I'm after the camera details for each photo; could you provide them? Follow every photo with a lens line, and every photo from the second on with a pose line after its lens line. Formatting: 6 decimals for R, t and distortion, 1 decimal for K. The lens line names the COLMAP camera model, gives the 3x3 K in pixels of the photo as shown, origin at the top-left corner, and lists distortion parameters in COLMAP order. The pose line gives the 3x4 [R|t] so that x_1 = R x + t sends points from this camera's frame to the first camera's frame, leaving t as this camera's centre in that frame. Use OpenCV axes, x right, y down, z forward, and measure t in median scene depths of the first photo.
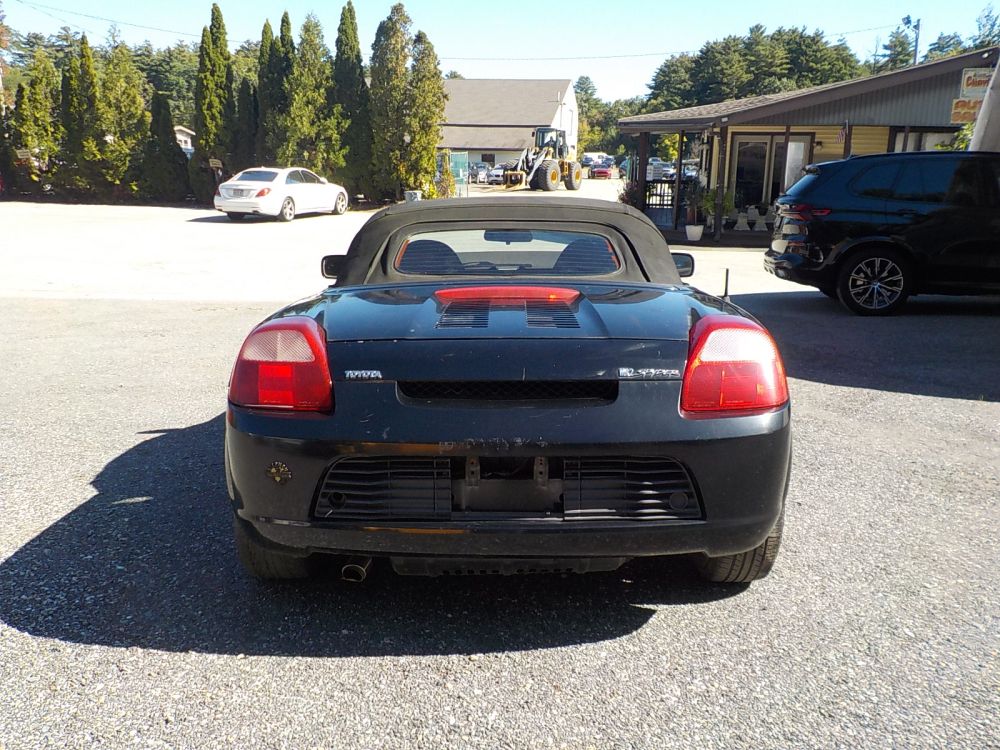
lens RADIAL K [[903.9, 0, 500.0], [0, 903.9, 375.0], [0, 0, 1]] dist [0.023422, -0.018206]
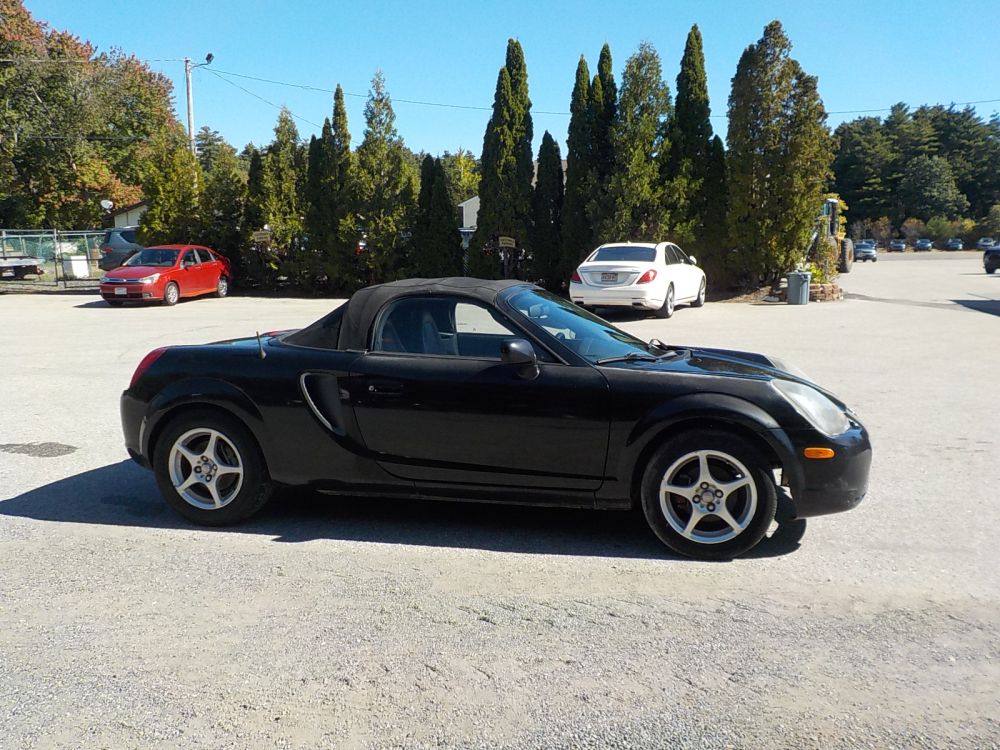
lens RADIAL K [[905.5, 0, 500.0], [0, 905.5, 375.0], [0, 0, 1]] dist [0.024647, -0.019522]
pose [[0.995165, -0.005030, -0.098092, -0.253108], [-0.004506, 0.995299, -0.096744, -0.050890], [0.098118, 0.096718, 0.990464, 0.265756]]
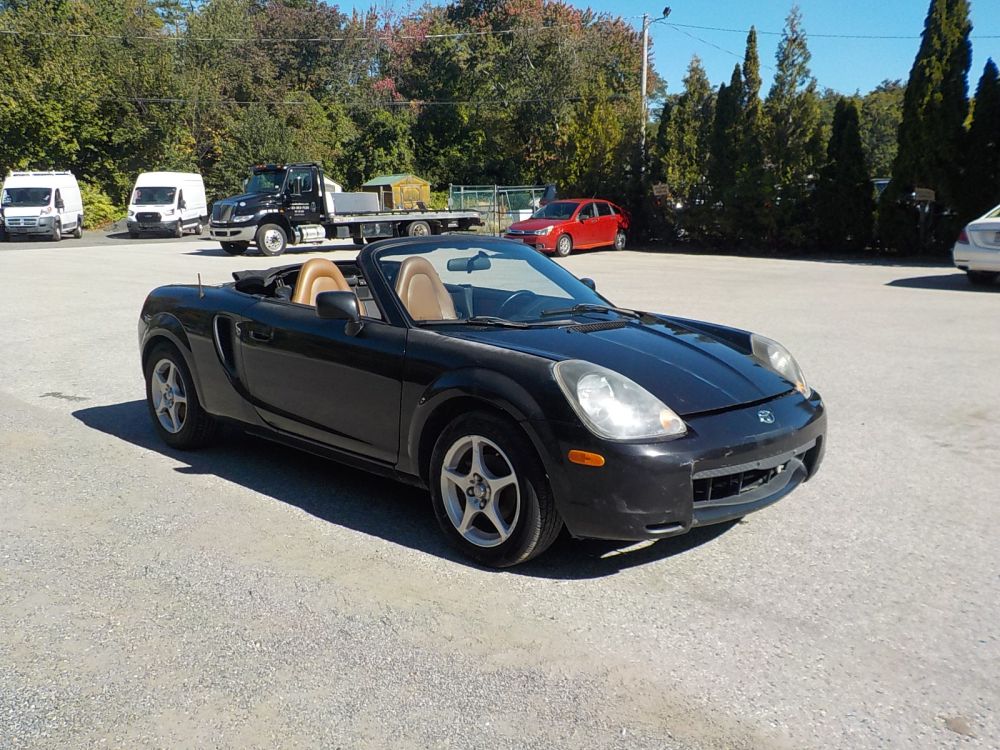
lens RADIAL K [[905.5, 0, 500.0], [0, 905.5, 375.0], [0, 0, 1]] dist [0.024647, -0.019522]
pose [[0.805603, 0.094741, -0.584832, -0.169658], [-0.126362, 0.991894, -0.013379, -0.059200], [0.578824, 0.084679, 0.811044, 0.311655]]
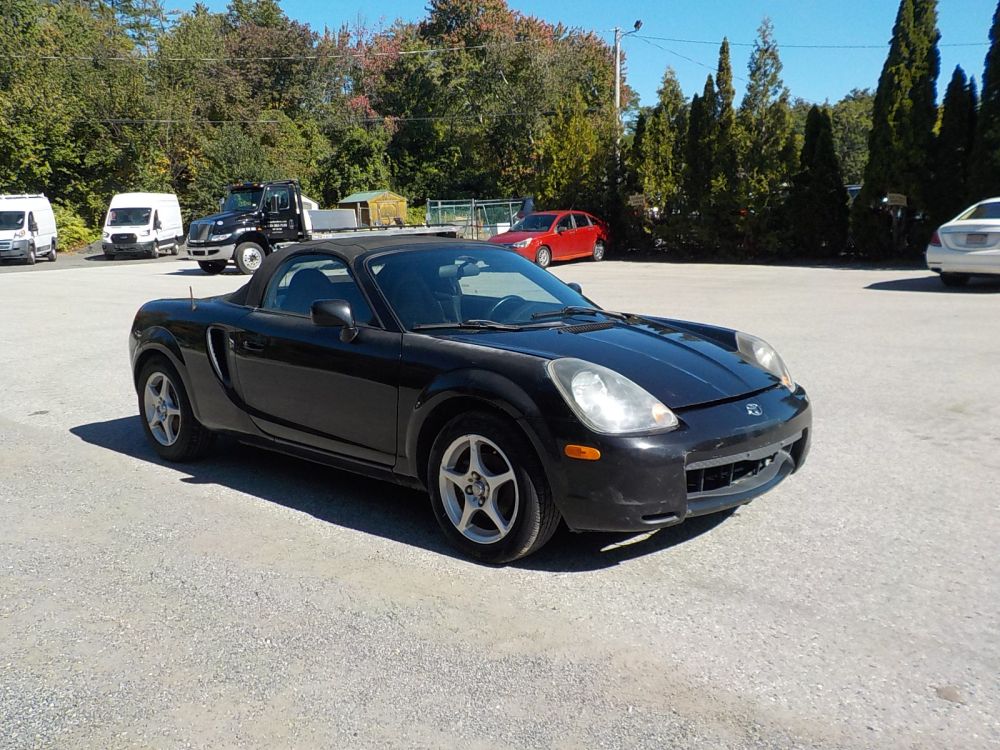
lens RADIAL K [[909.0, 0, 500.0], [0, 909.0, 375.0], [0, 0, 1]] dist [0.019284, -0.005996]
pose [[0.820140, 0.065453, -0.568406, -0.169154], [-0.101544, 0.994316, -0.032018, -0.057084], [0.563080, 0.083978, 0.822125, 0.308069]]
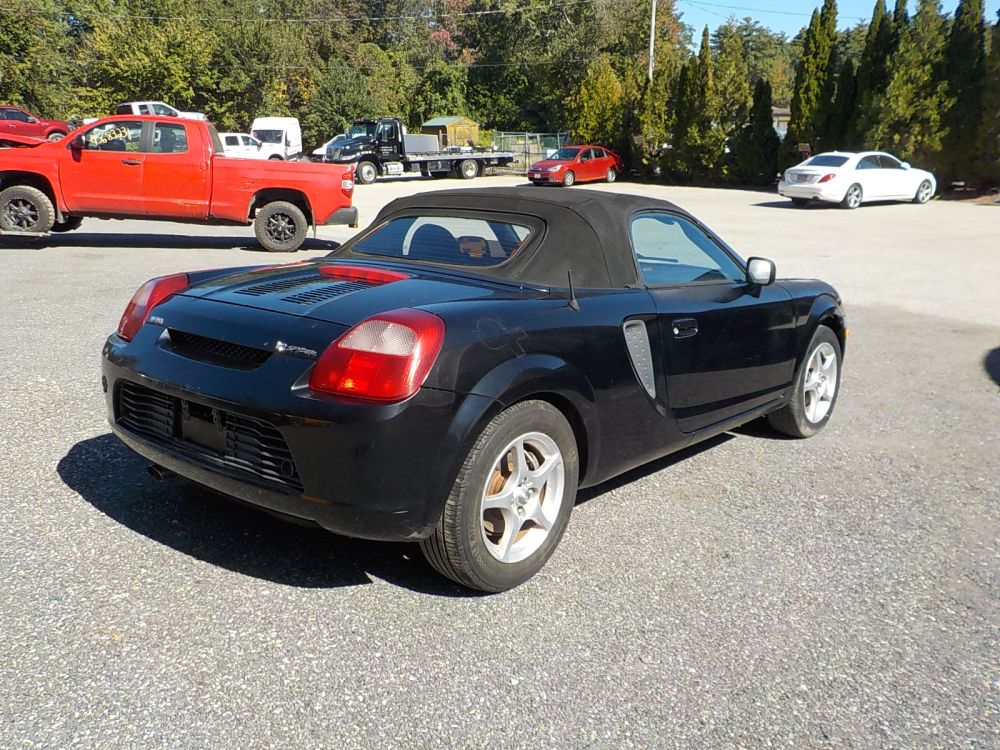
lens RADIAL K [[909.9, 0, 488.2], [0, 909.9, 377.7], [0, 0, 1]] dist [0.008122, -0.002291]
pose [[0.765053, 0.156975, -0.624541, 0.083760], [-0.144995, 0.986922, 0.070441, -0.006549], [0.627431, 0.036664, 0.777808, 0.023307]]
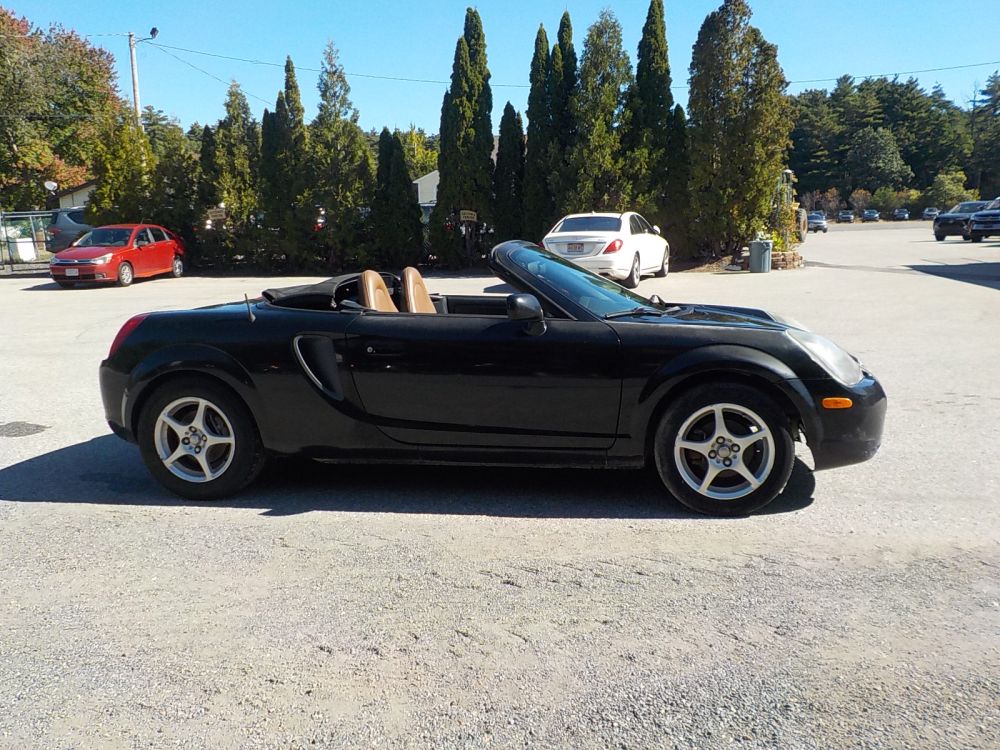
lens RADIAL K [[903.9, 0, 500.0], [0, 903.9, 375.0], [0, 0, 1]] dist [0.023422, -0.018206]
pose [[0.998332, -0.027659, -0.050673, -0.260984], [0.023945, 0.997081, -0.072495, -0.048428], [0.052531, 0.071161, 0.996081, 0.271195]]
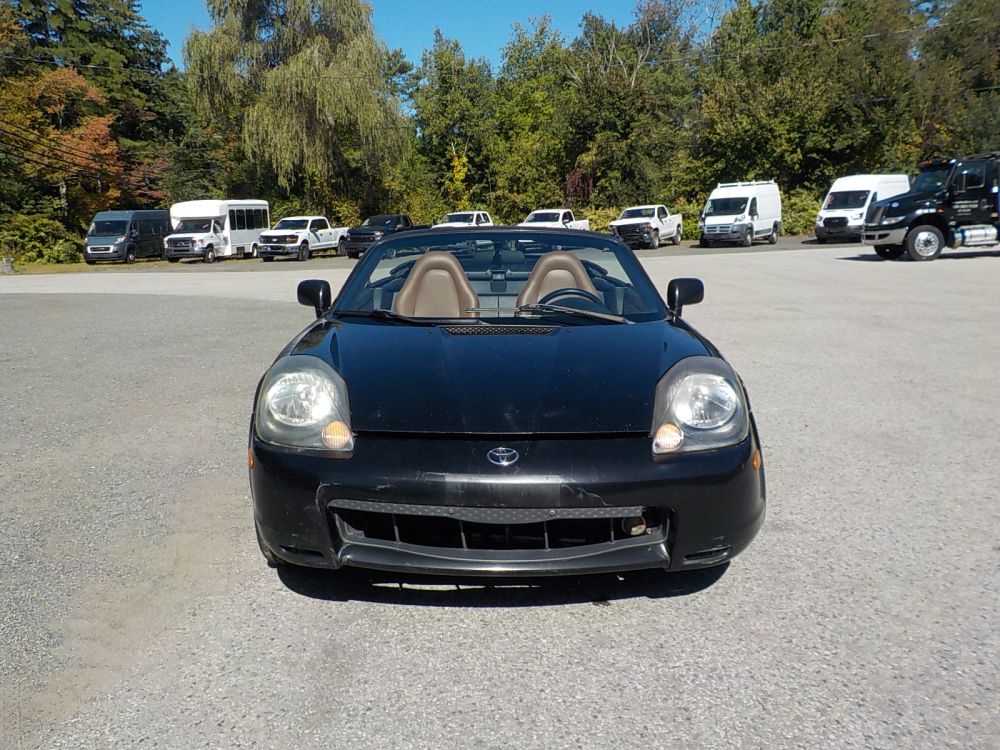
lens RADIAL K [[909.9, 0, 488.2], [0, 909.9, 377.7], [0, 0, 1]] dist [0.008122, -0.002291]
pose [[0.130929, 0.146536, -0.980502, -0.124568], [-0.197665, 0.973017, 0.119023, -0.077372], [0.971487, 0.178227, 0.156361, 0.409063]]
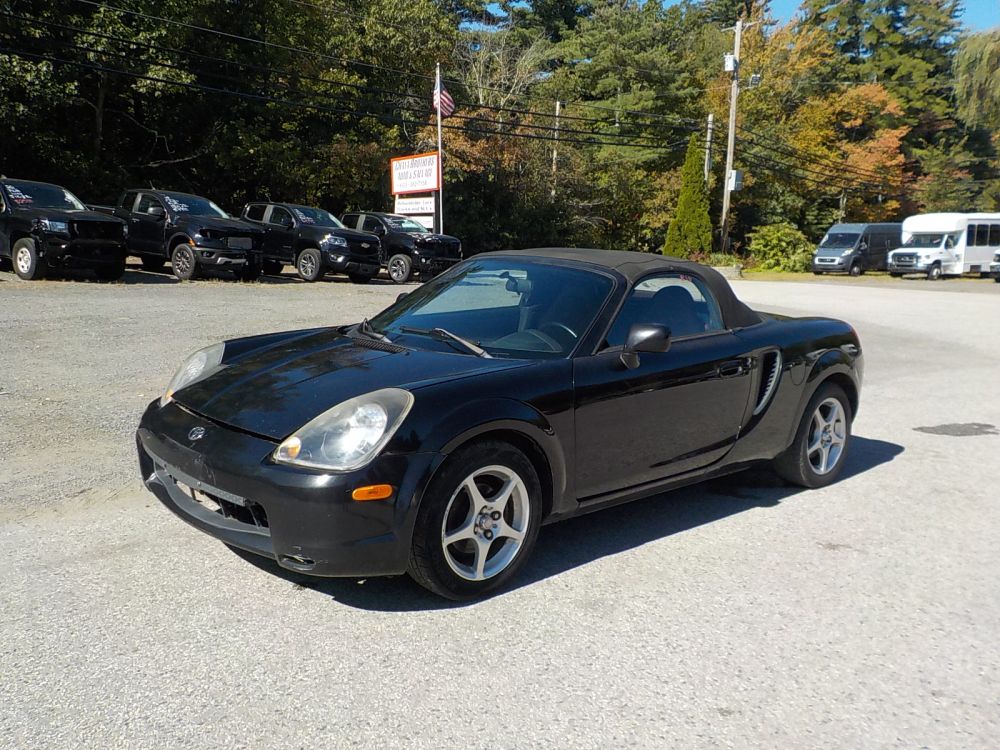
lens RADIAL K [[909.9, 0, 488.2], [0, 909.9, 377.7], [0, 0, 1]] dist [0.008122, -0.002291]
pose [[-0.652618, 0.090961, -0.752207, -0.154751], [-0.191385, 0.940786, 0.279811, -0.111726], [0.733118, 0.326571, -0.596565, 0.544088]]
